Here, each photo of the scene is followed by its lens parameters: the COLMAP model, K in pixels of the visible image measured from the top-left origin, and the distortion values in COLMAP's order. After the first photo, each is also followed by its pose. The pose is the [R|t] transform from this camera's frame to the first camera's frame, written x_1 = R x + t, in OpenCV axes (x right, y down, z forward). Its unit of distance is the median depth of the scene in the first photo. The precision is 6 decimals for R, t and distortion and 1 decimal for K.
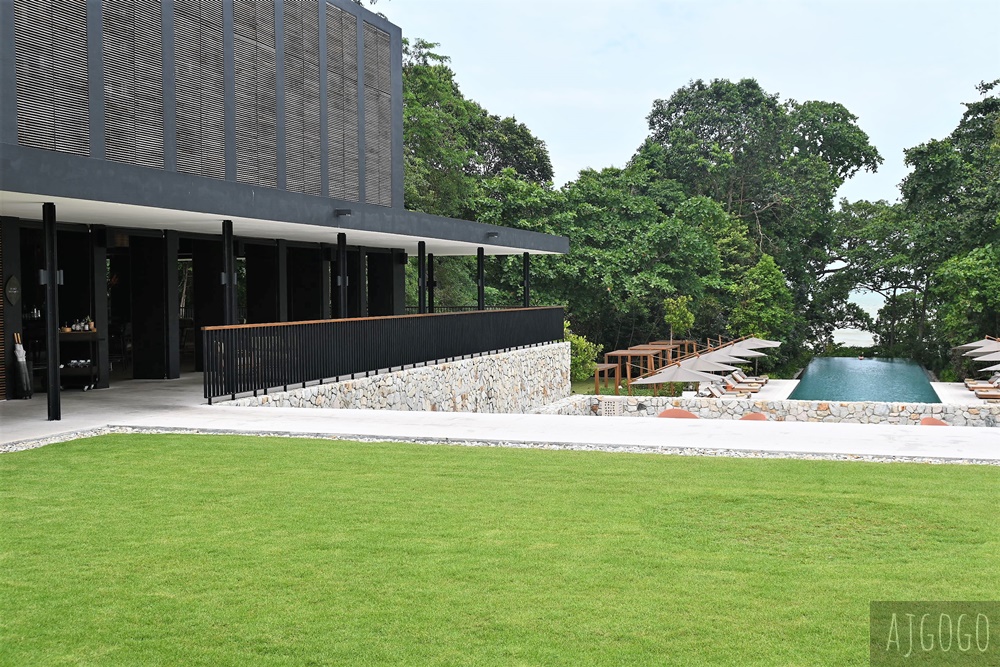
lens RADIAL K [[1085.2, 0, 500.6], [0, 1085.2, 334.7], [0, 0, 1]] dist [-0.019151, 0.000000]
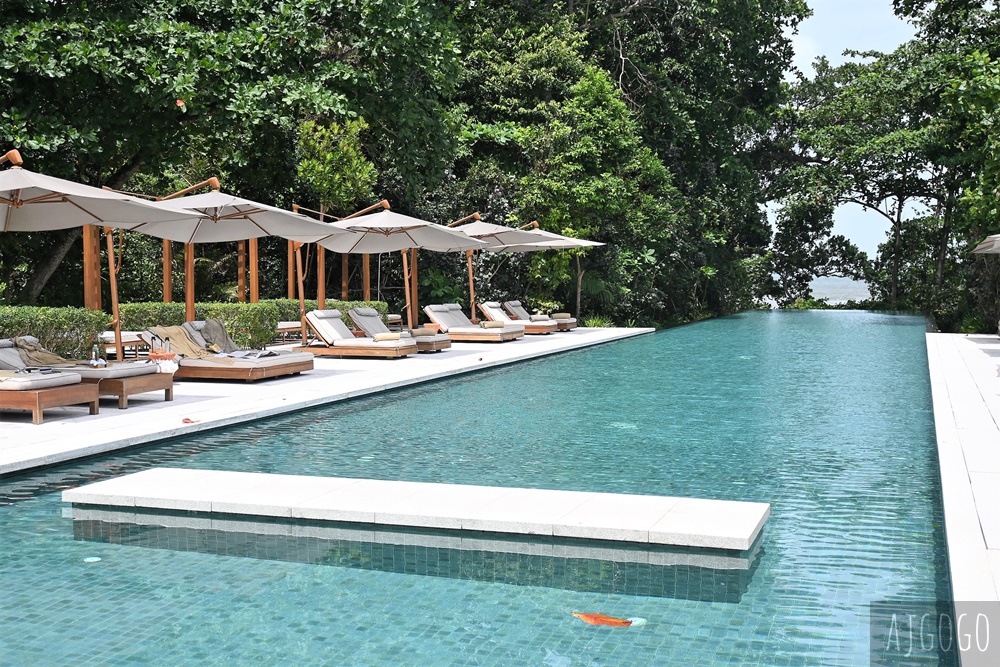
lens RADIAL K [[1263.6, 0, 499.5], [0, 1263.6, 331.1], [0, 0, 1]] dist [0.007098, 0.000000]
pose [[0.999886, 0.009986, 0.011362, 0.122175], [-0.010058, 0.999930, 0.006285, 0.024312], [-0.011299, -0.006399, 0.999916, 0.272316]]
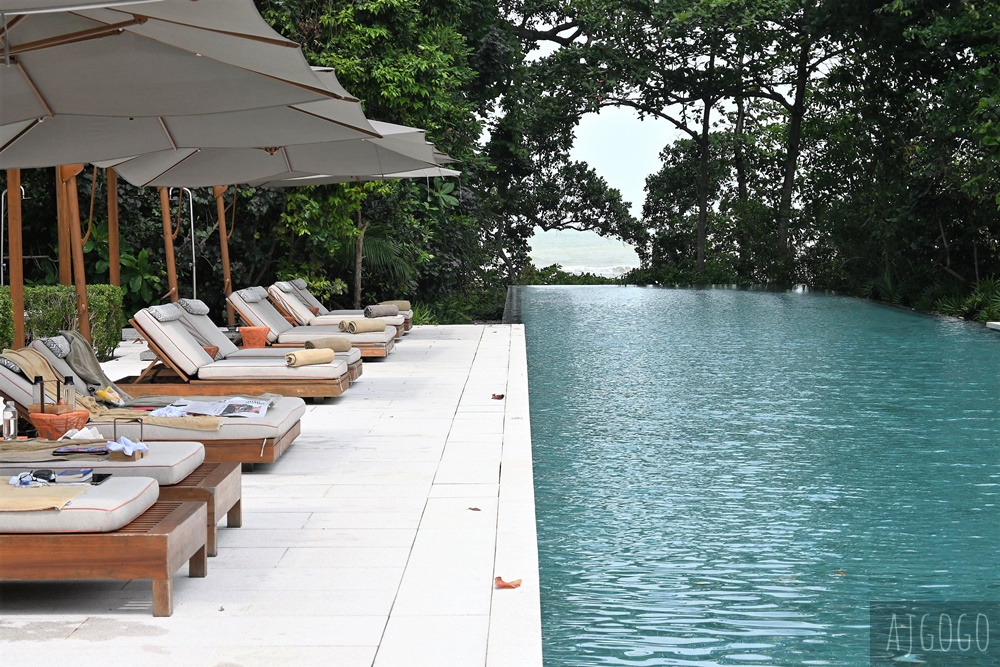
lens RADIAL K [[2097.2, 0, 499.6], [0, 2097.2, 334.8], [0, 0, 1]] dist [-0.009825, 0.000000]
pose [[0.949800, -0.011688, 0.312638, 0.067716], [0.008200, 0.999889, 0.012469, 0.022883], [-0.312749, -0.009279, 0.949790, 0.313689]]
